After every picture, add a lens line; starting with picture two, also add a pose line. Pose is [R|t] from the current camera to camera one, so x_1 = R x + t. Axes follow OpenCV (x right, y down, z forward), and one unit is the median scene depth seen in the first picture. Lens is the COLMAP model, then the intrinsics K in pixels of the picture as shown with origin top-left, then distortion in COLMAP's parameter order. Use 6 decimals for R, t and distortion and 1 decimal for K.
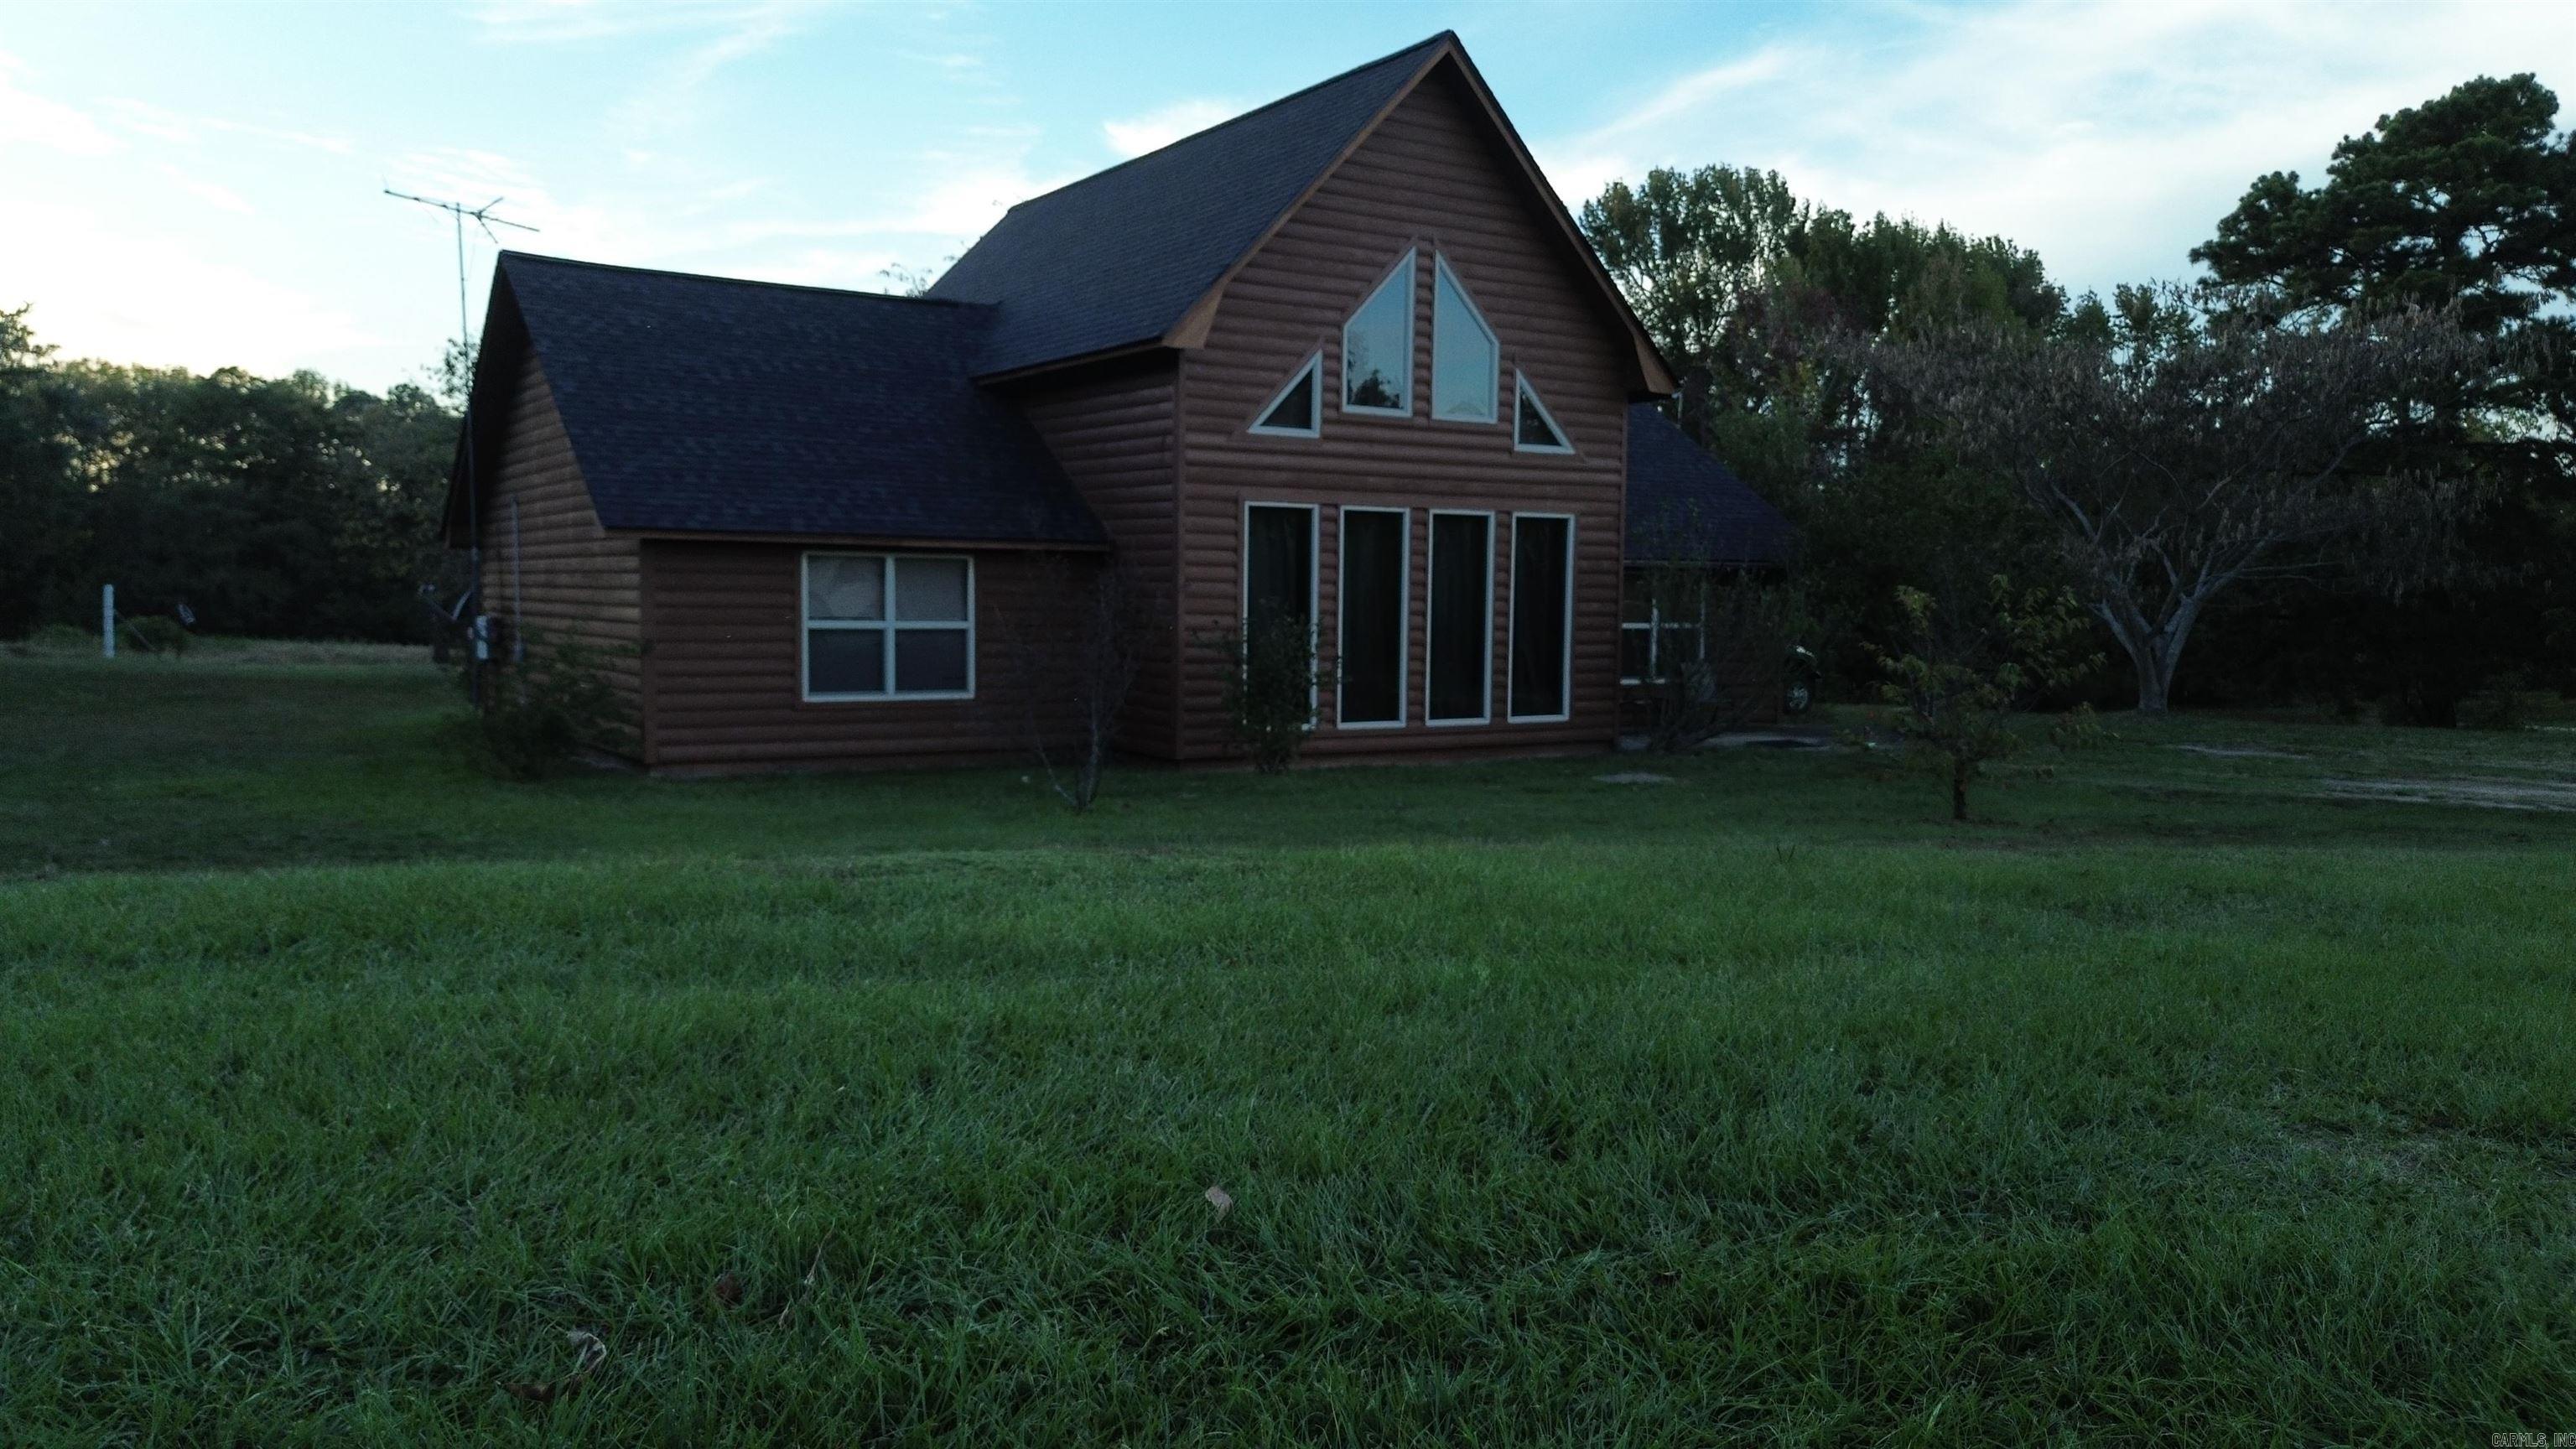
lens RADIAL K [[1833.1, 0, 1296.9], [0, 1833.1, 718.3], [0, 0, 1]] dist [0.060369, -0.063989]
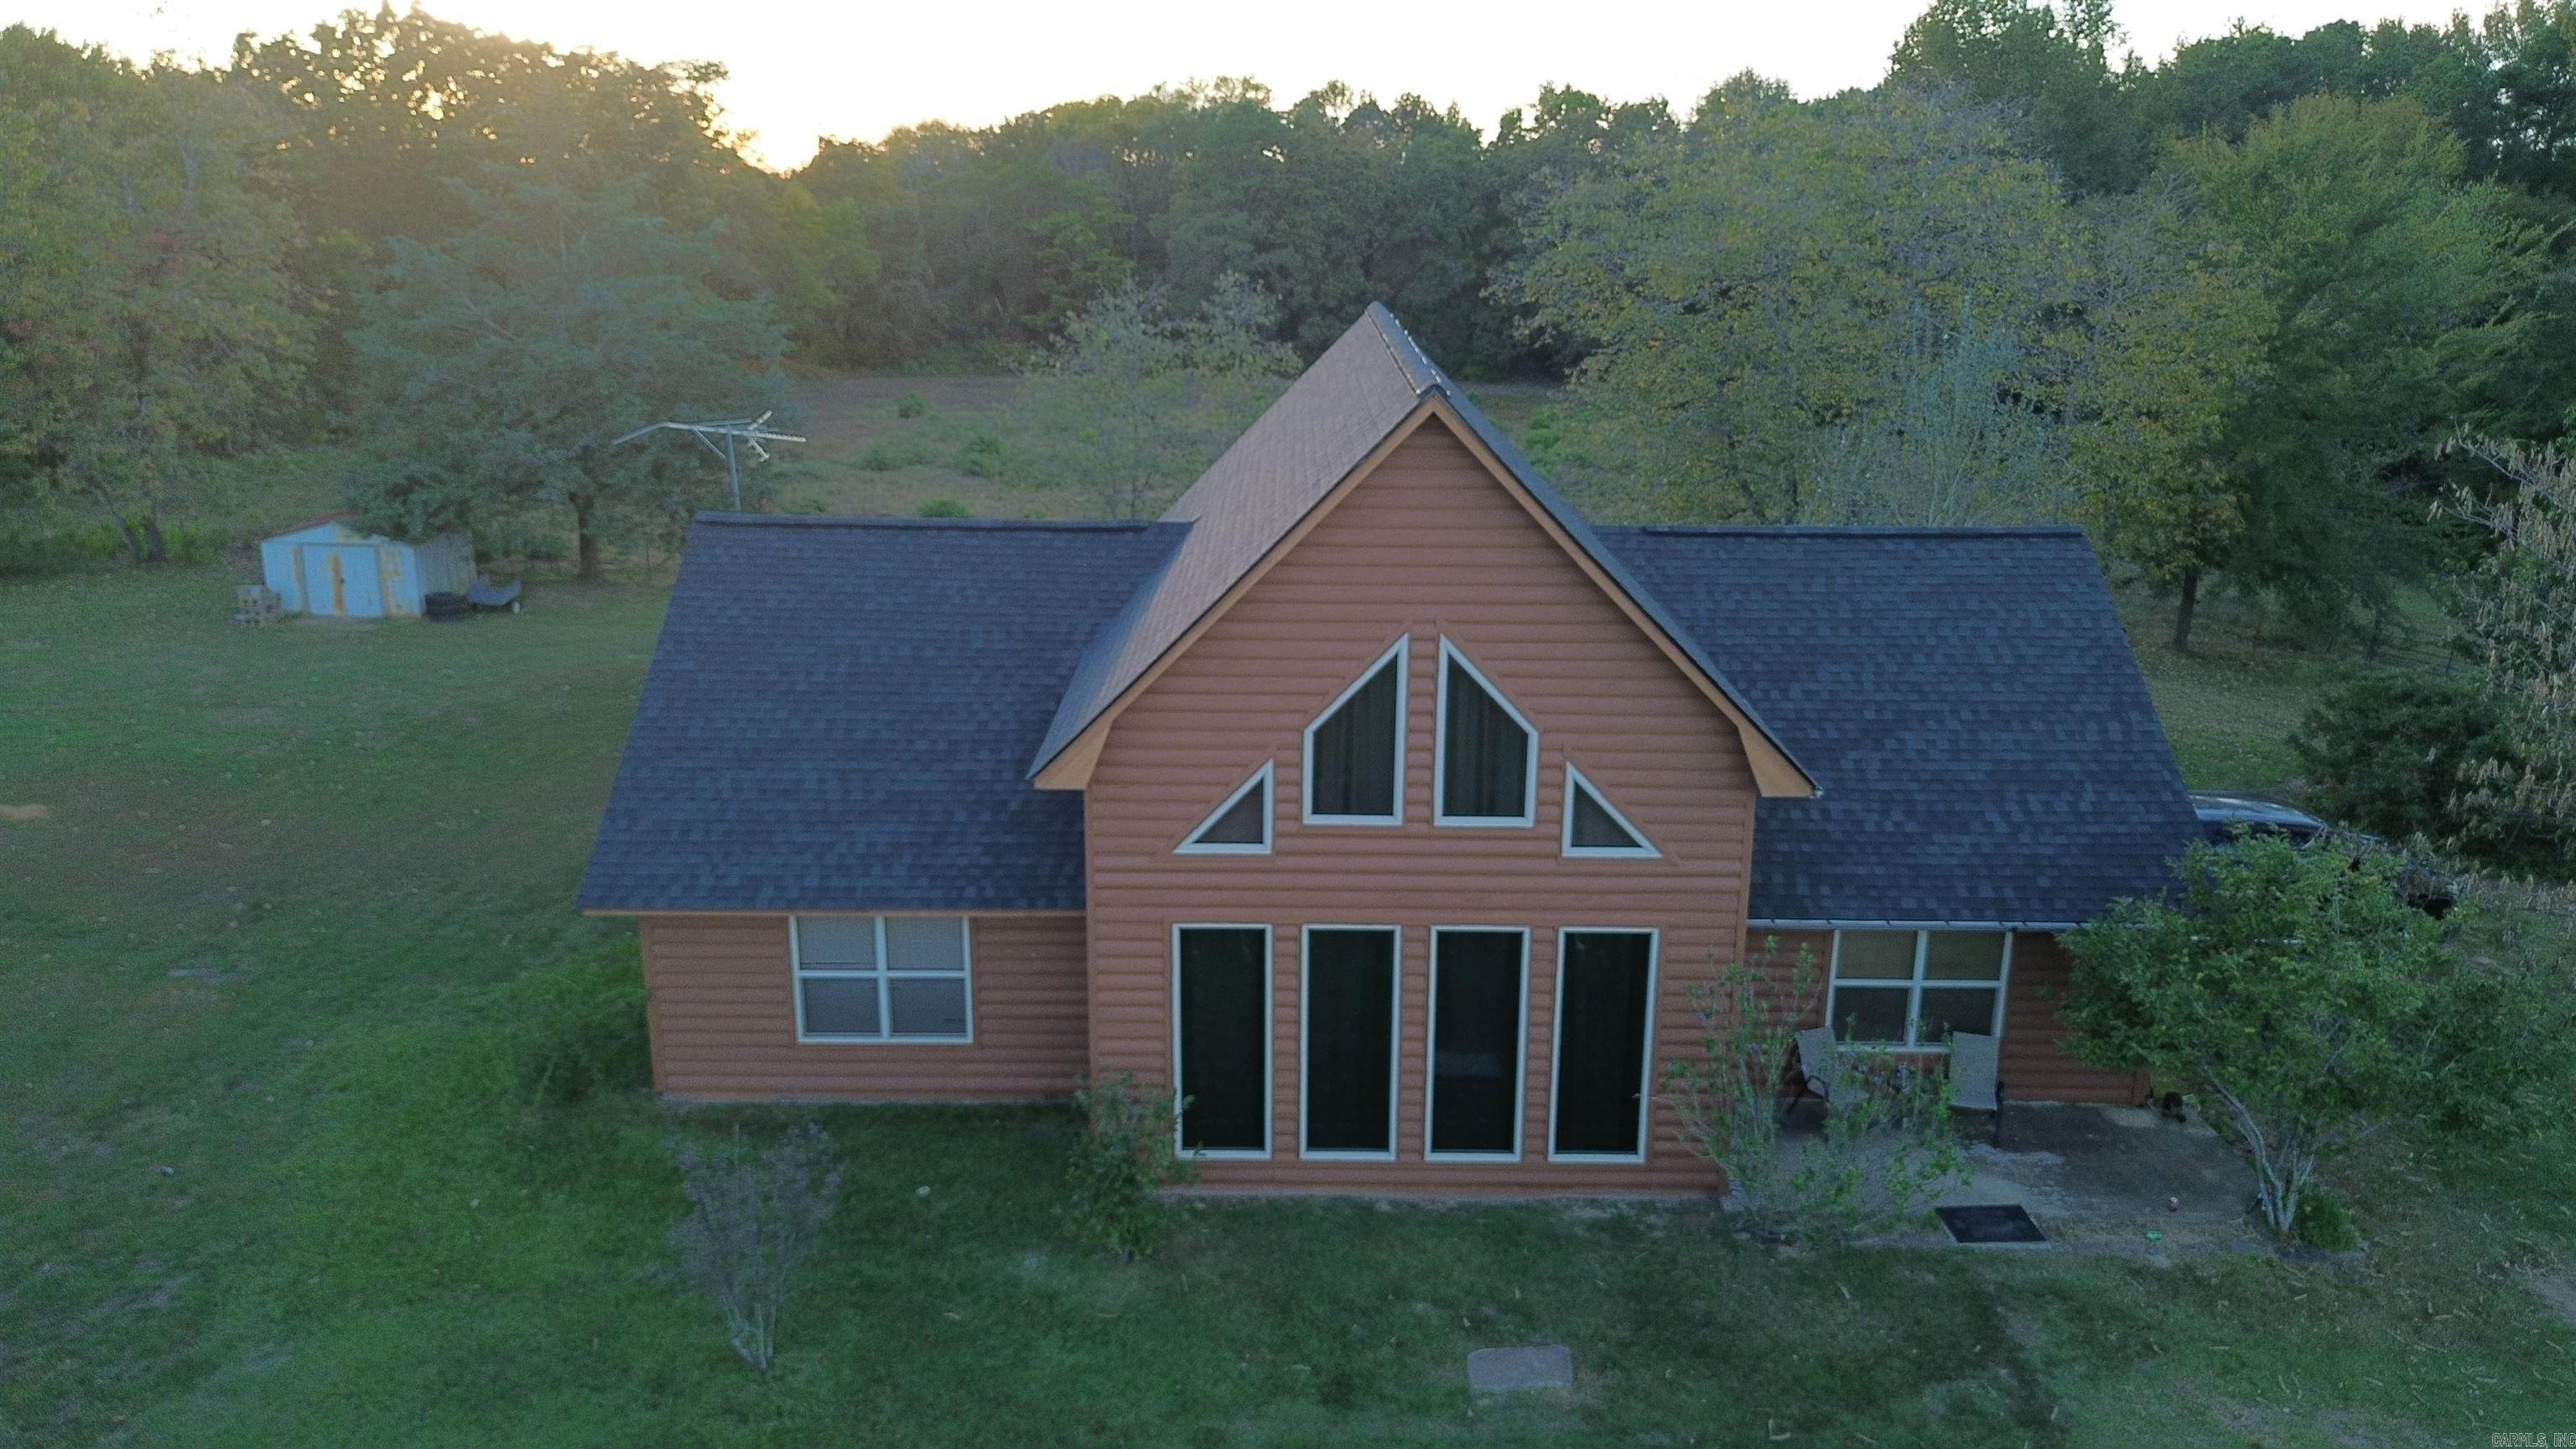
lens RADIAL K [[1833.1, 0, 1296.9], [0, 1833.1, 718.3], [0, 0, 1]] dist [0.060369, -0.063989]
pose [[0.839319, 0.145910, -0.523693, 0.462738], [-0.035099, 0.975843, 0.215634, -0.399837], [0.542506, -0.162605, 0.824165, 0.302445]]
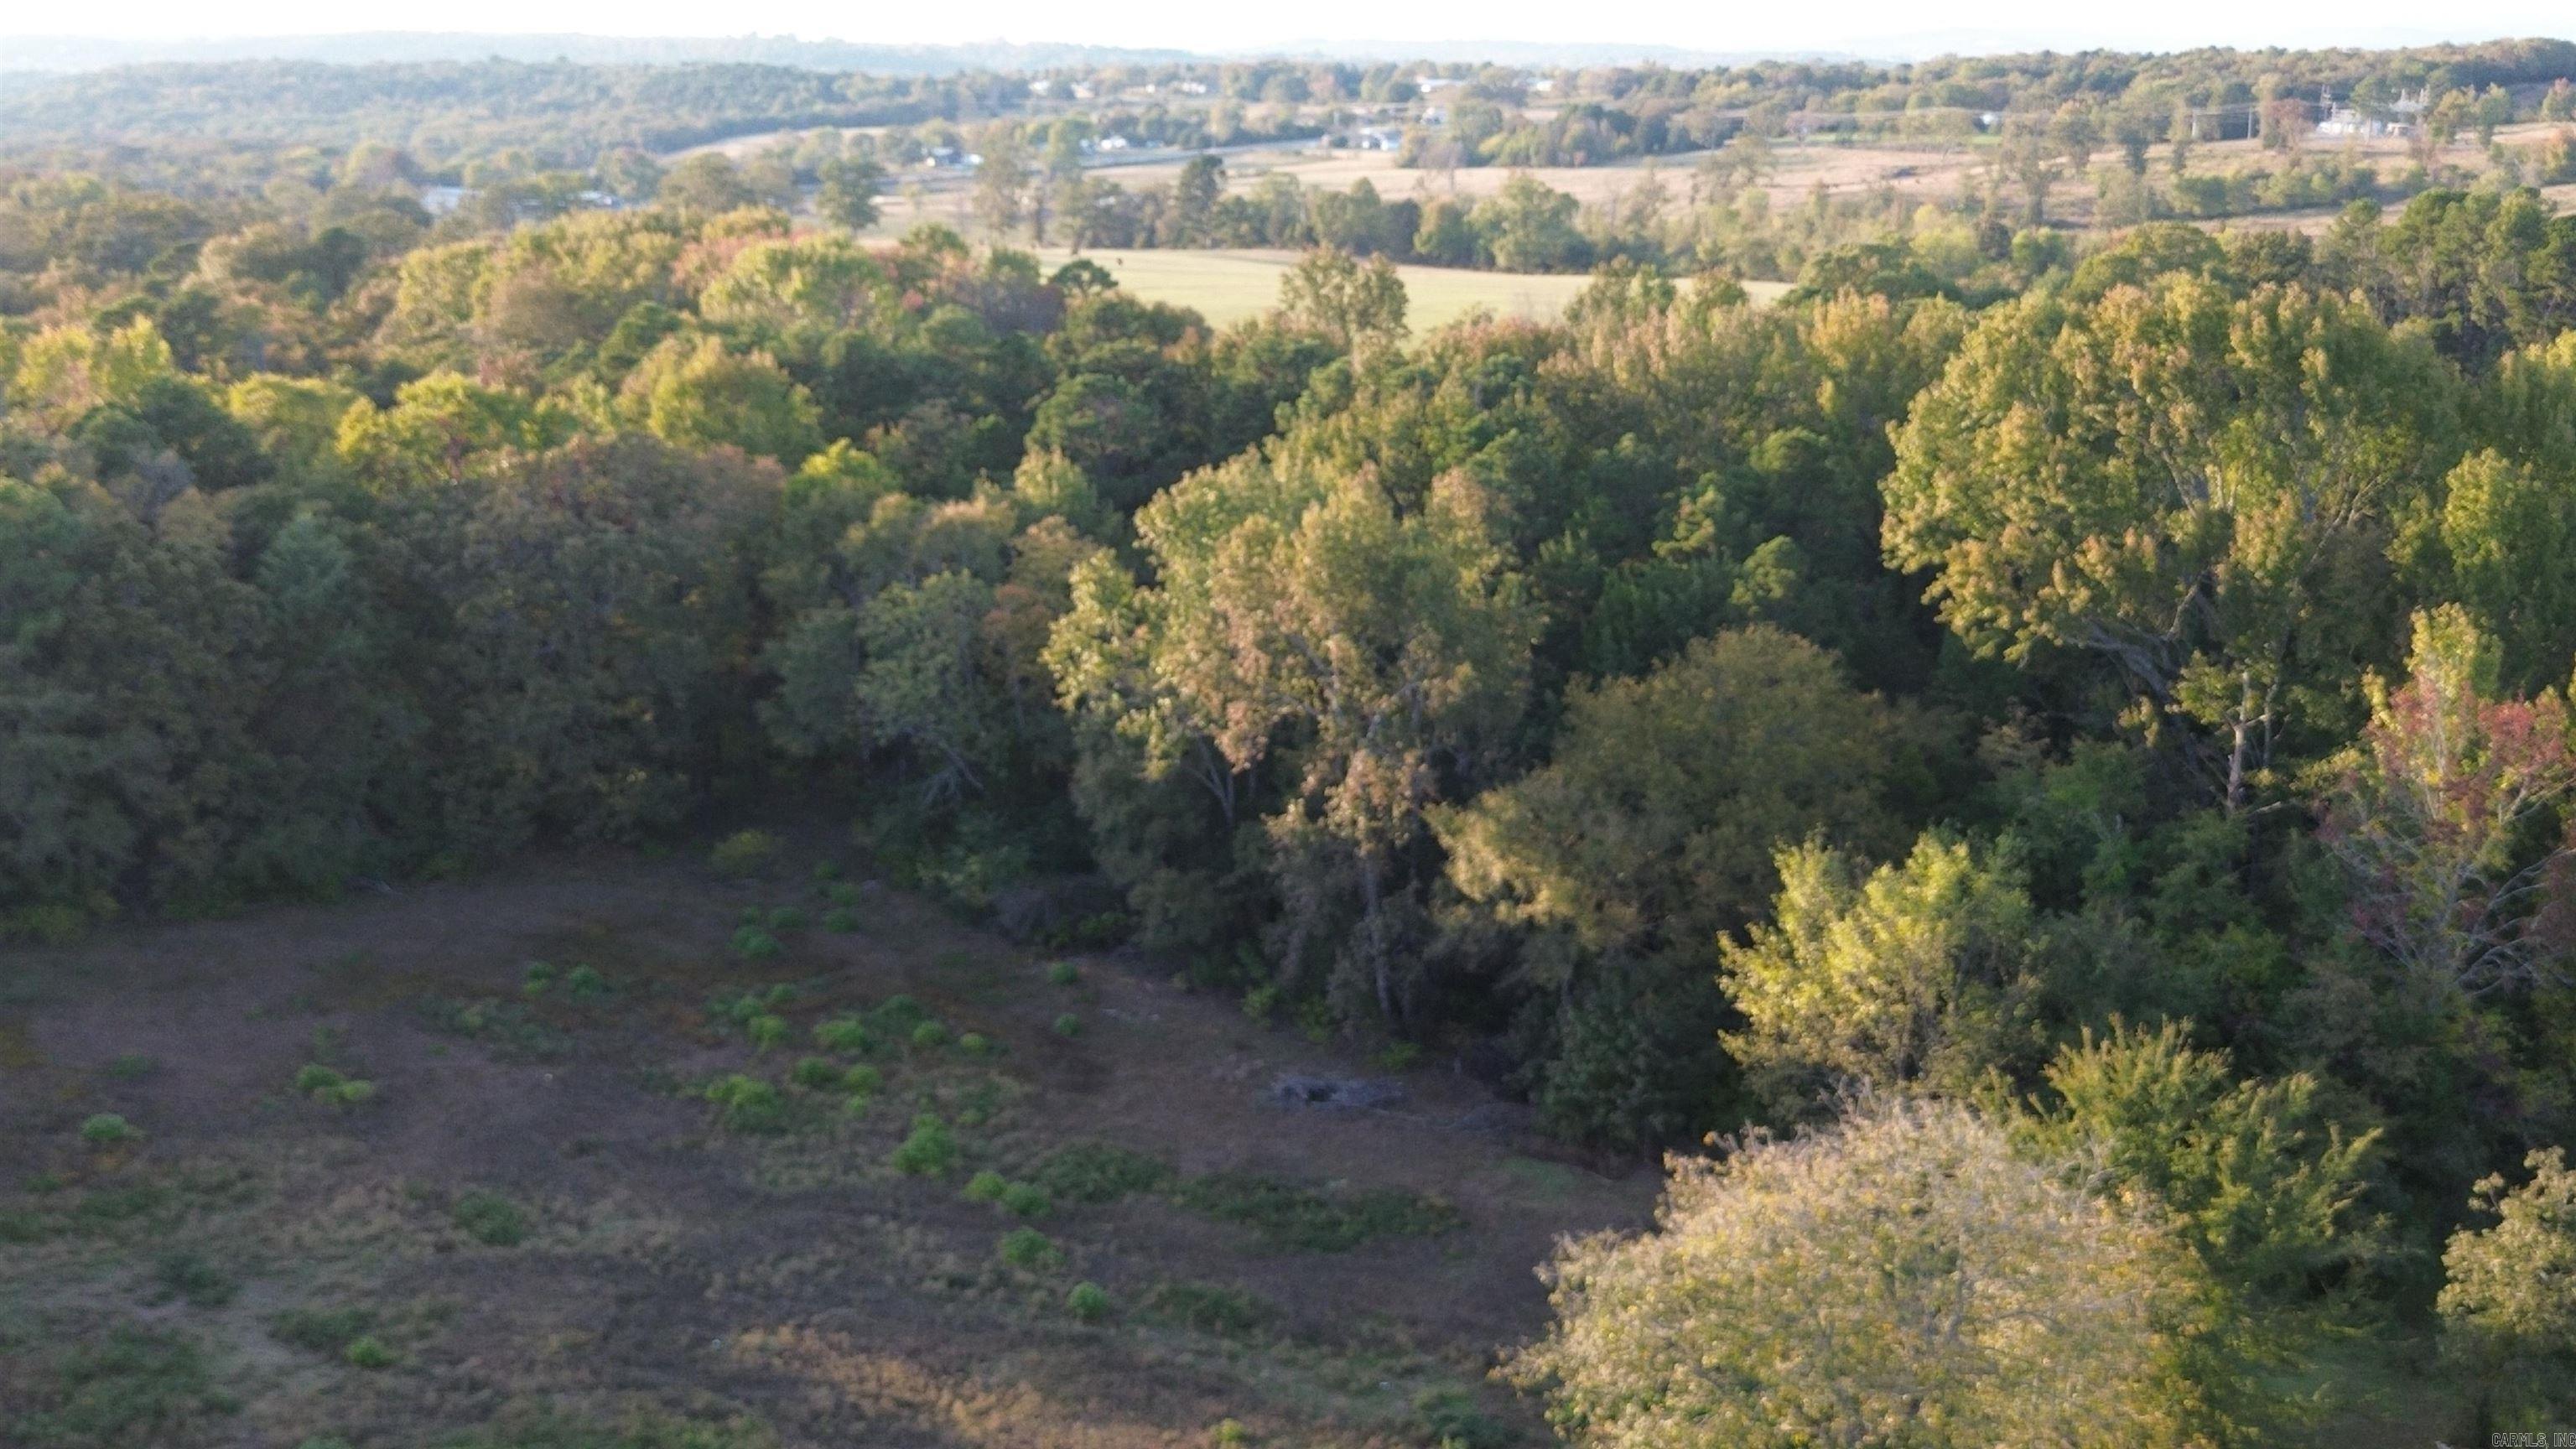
lens RADIAL K [[2960.2, 0, 1288.0], [0, 2960.2, 724.5], [0, 0, 1]] dist [0.164827, -0.441459]
pose [[0.998711, -0.014733, 0.048571, -0.976877], [0.006557, 0.986379, 0.164358, -1.613596], [-0.050331, -0.163827, 0.985204, -0.534593]]
